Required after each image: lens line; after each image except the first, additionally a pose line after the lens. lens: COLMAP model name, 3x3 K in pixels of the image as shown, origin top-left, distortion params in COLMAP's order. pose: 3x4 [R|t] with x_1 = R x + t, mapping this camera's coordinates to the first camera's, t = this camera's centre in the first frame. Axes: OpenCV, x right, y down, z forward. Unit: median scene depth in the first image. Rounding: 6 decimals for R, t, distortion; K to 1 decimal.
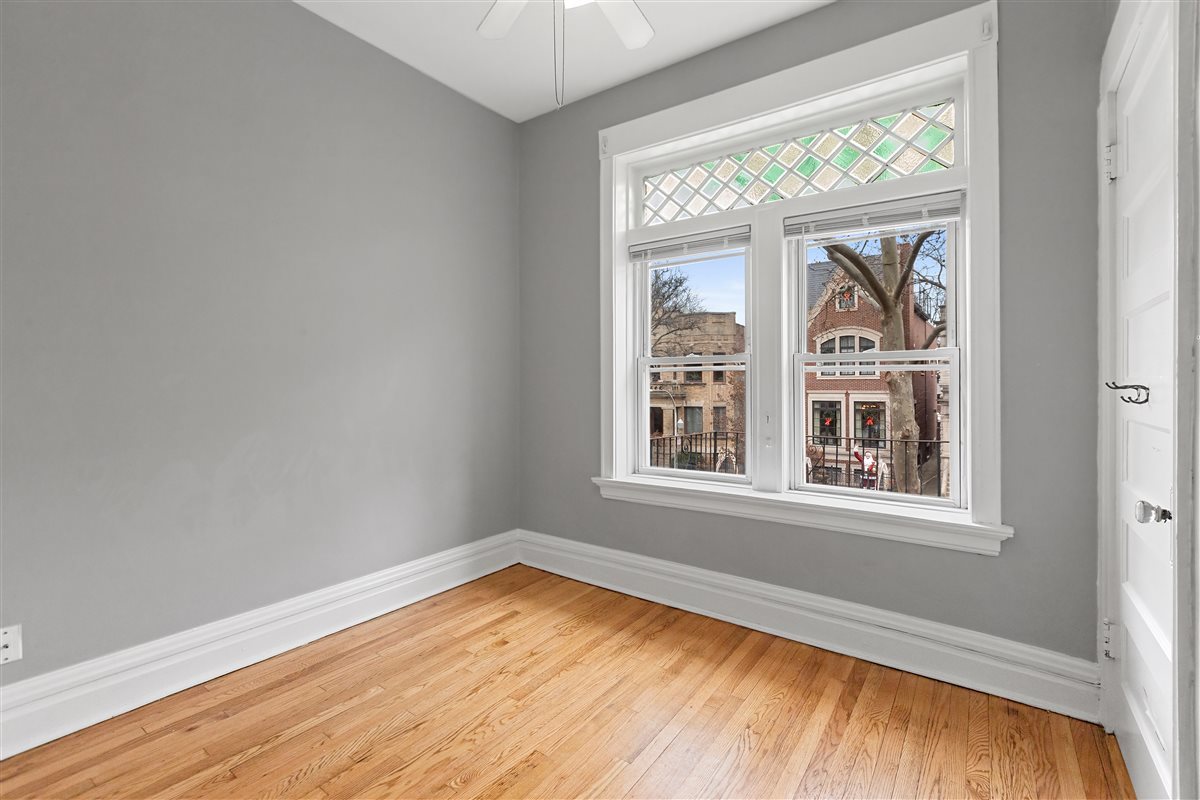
lens RADIAL K [[547.3, 0, 594.7], [0, 547.3, 389.9], [0, 0, 1]] dist [-0.000406, -0.000297]
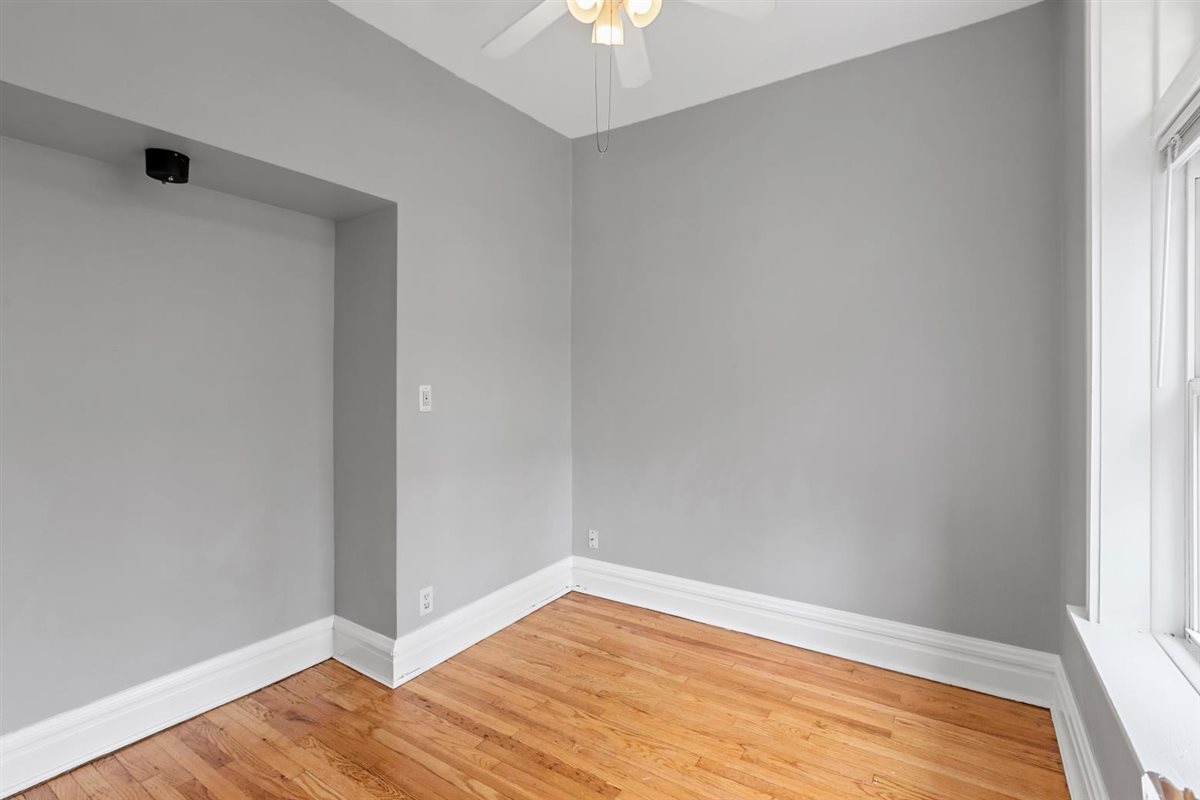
lens RADIAL K [[547.3, 0, 594.7], [0, 547.3, 389.9], [0, 0, 1]] dist [-0.000406, -0.000297]
pose [[0.039491, 0.007518, -0.999192, 0.666102], [-0.007479, 0.999946, 0.007228, -0.066946], [0.999192, 0.007187, 0.039545, 0.670168]]
